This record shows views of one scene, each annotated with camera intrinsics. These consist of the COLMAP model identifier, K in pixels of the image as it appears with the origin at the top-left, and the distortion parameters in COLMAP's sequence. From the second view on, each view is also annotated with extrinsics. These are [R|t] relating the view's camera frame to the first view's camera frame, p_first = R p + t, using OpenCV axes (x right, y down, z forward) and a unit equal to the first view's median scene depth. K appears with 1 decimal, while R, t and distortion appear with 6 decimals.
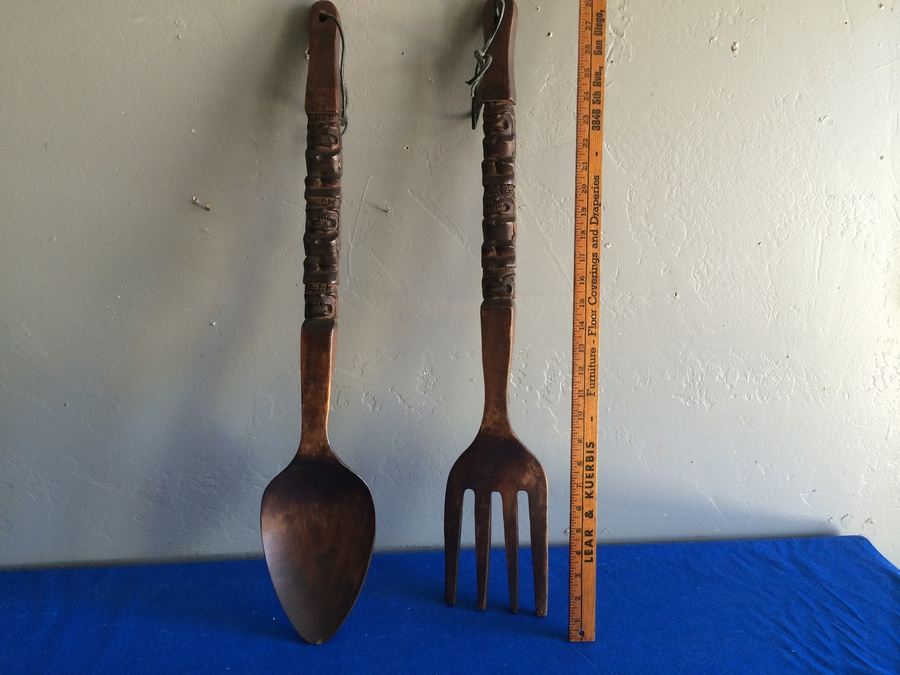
lens RADIAL K [[784.5, 0, 450.0], [0, 784.5, 337.5], [0, 0, 1]] dist [0.085728, -0.134755]
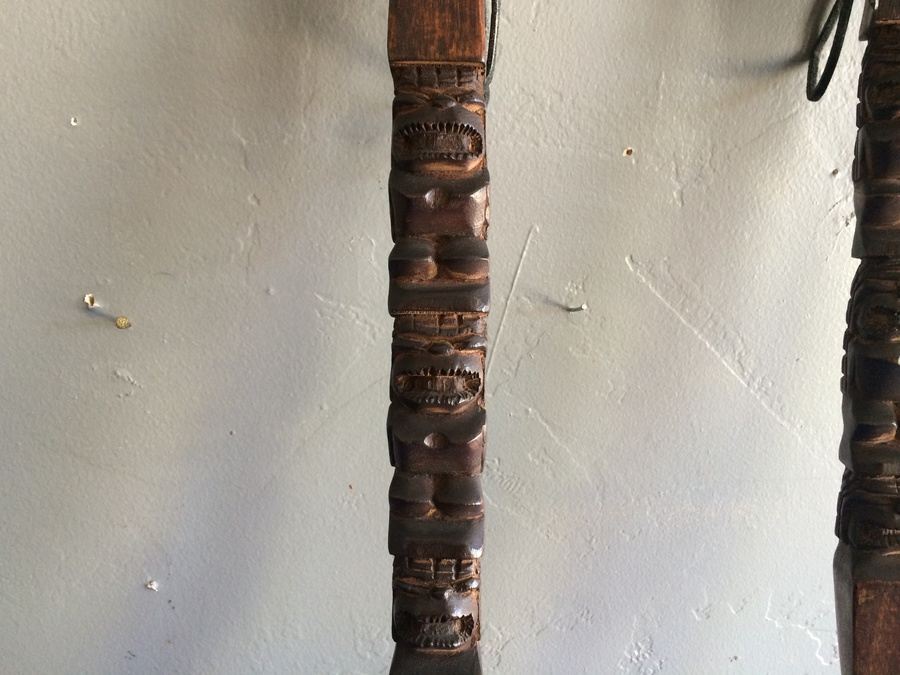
lens RADIAL K [[784.5, 0, 450.0], [0, 784.5, 337.5], [0, 0, 1]] dist [0.085728, -0.134755]
pose [[0.999779, -0.019192, 0.008617, -0.156961], [0.018804, 0.998898, 0.043008, -0.176310], [-0.009433, -0.042837, 0.999038, 0.636657]]
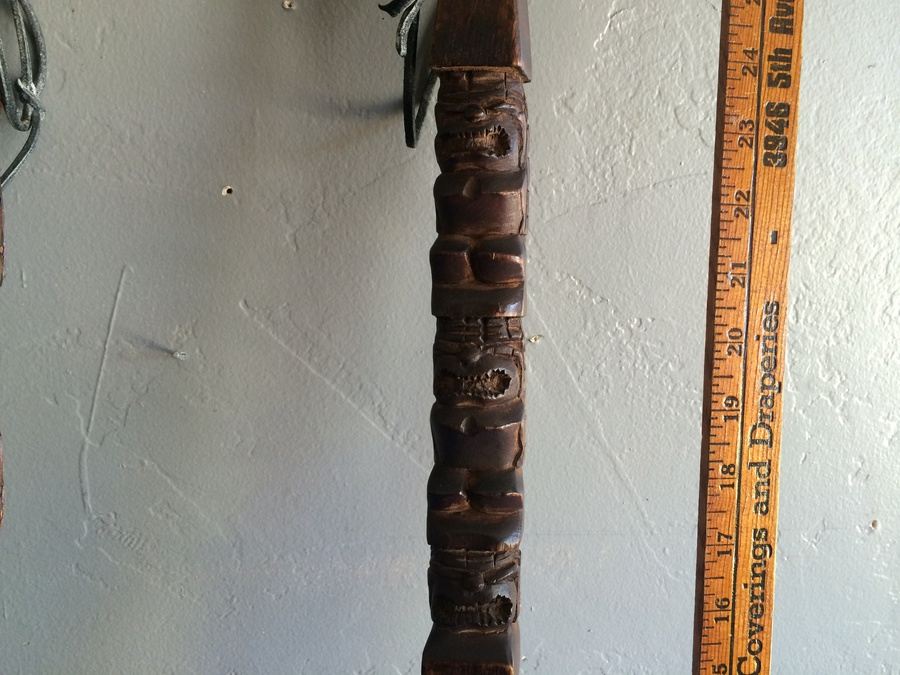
lens RADIAL K [[784.5, 0, 450.0], [0, 784.5, 337.5], [0, 0, 1]] dist [0.085728, -0.134755]
pose [[0.999055, 0.012545, 0.041618, 0.035225], [-0.013921, 0.999361, 0.032933, -0.196473], [-0.041178, -0.033481, 0.998591, 0.660295]]
